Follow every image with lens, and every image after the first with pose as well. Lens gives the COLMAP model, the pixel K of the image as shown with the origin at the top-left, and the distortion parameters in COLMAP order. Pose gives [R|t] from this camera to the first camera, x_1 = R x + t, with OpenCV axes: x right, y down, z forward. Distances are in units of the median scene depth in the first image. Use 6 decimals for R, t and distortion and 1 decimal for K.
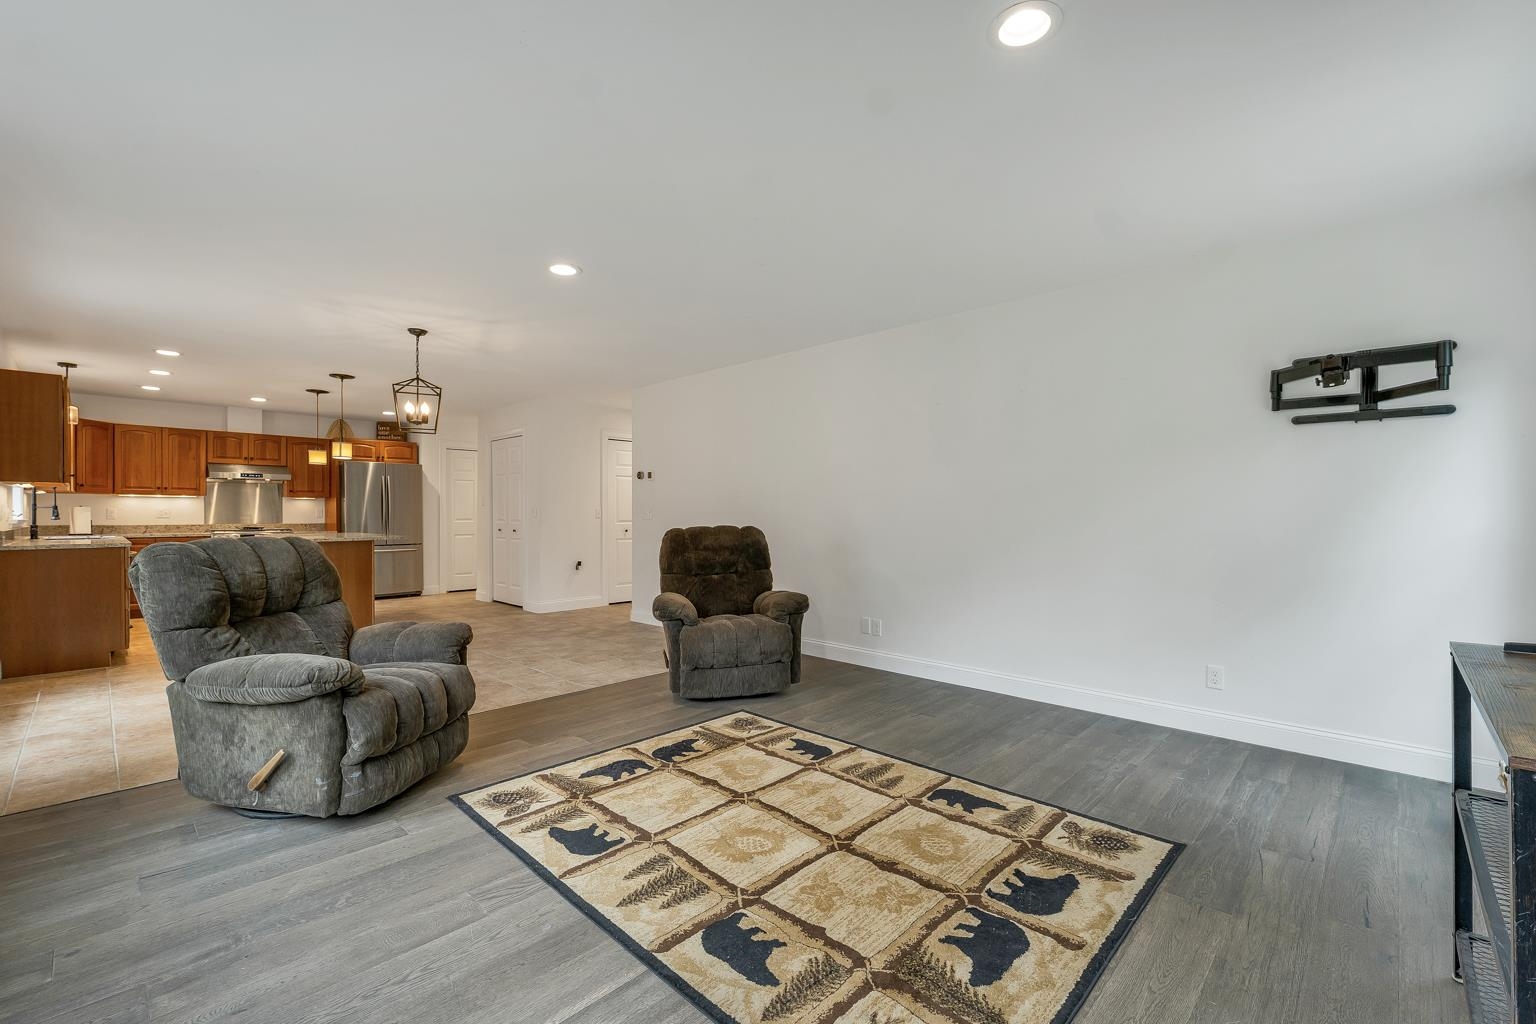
lens RADIAL K [[649.0, 0, 759.4], [0, 649.0, 522.3], [0, 0, 1]] dist [0.000824, 0.000317]
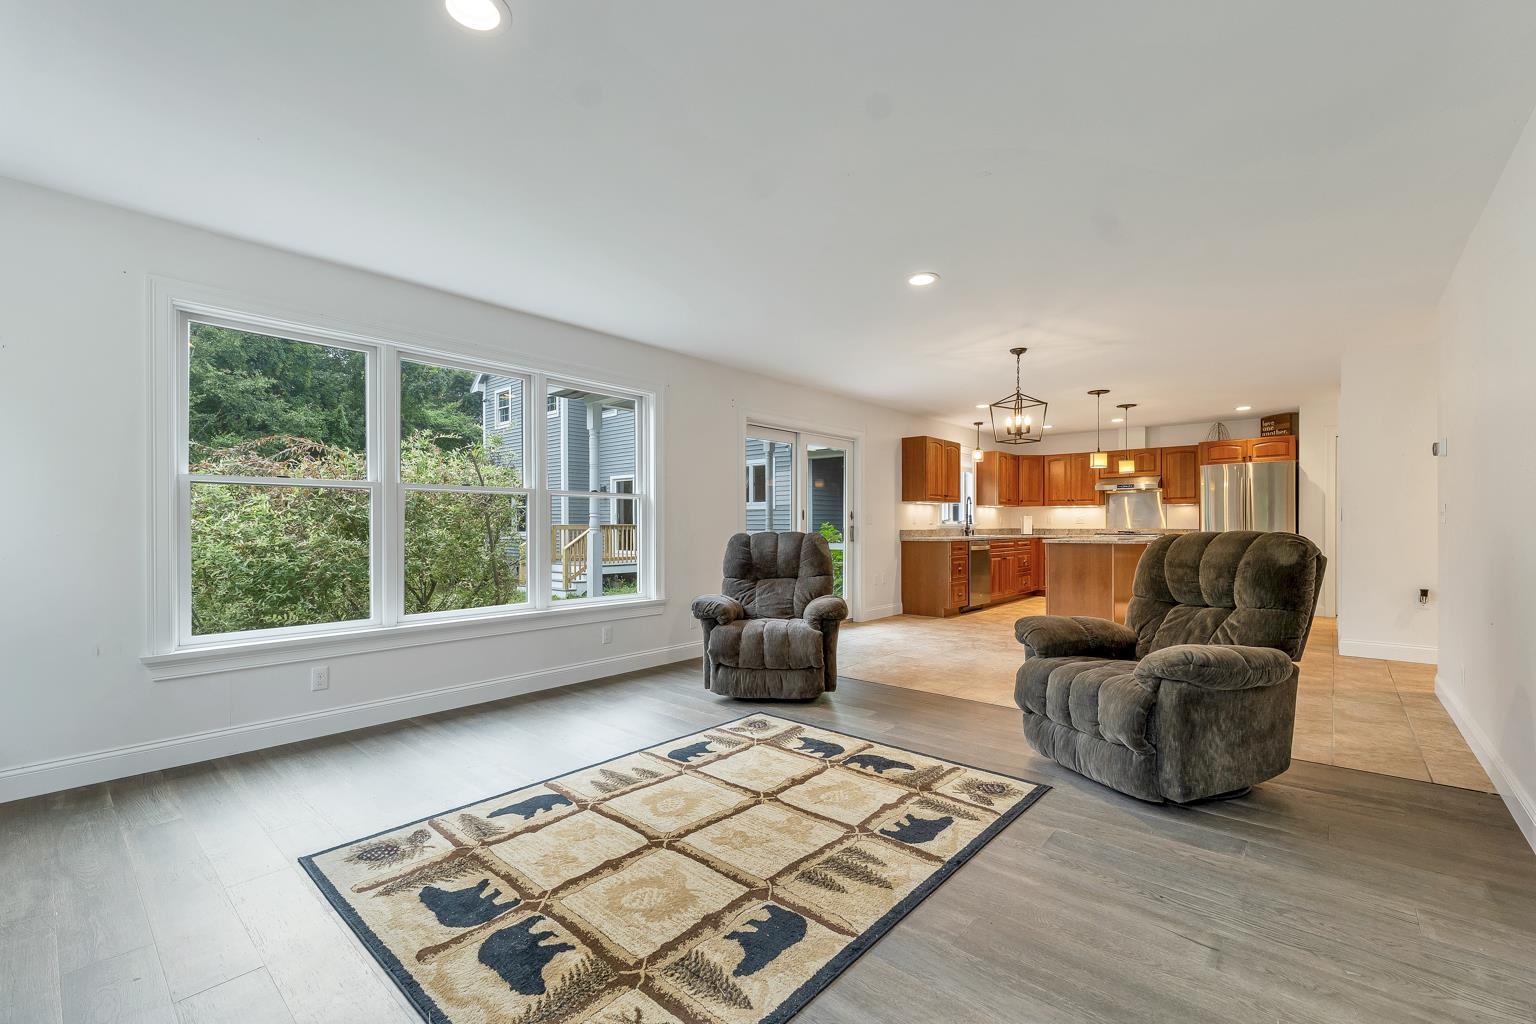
lens RADIAL K [[643.8, 0, 774.9], [0, 643.8, 528.3], [0, 0, 1]] dist [0.000709, -0.000131]
pose [[0.062082, 0.005261, -0.998057, 0.891961], [-0.009525, 0.999944, 0.004679, 0.007080], [0.998026, 0.009216, 0.062129, 0.884846]]
